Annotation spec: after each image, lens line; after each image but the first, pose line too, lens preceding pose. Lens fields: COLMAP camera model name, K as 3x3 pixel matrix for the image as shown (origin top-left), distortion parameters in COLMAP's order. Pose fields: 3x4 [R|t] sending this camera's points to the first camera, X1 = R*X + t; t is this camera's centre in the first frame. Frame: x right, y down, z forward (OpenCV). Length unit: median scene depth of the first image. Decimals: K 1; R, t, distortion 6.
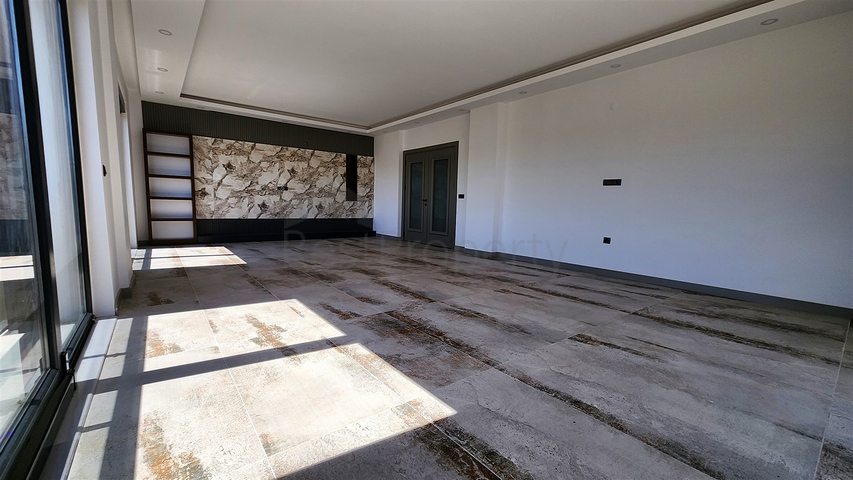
lens RADIAL K [[350.4, 0, 429.0], [0, 350.4, 233.3], [0, 0, 1]] dist [0.006016, -0.001701]
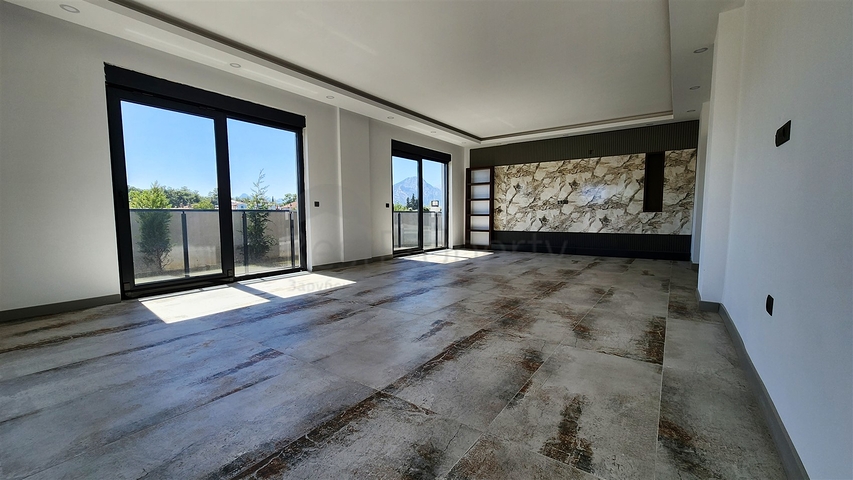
lens RADIAL K [[350.4, 0, 425.9], [0, 350.4, 246.7], [0, 0, 1]] dist [0.006016, -0.001701]
pose [[0.275395, 0.059683, -0.959477, 0.504442], [-0.066606, 0.996857, 0.042891, -0.020011], [0.959021, 0.052095, 0.278505, 0.393446]]
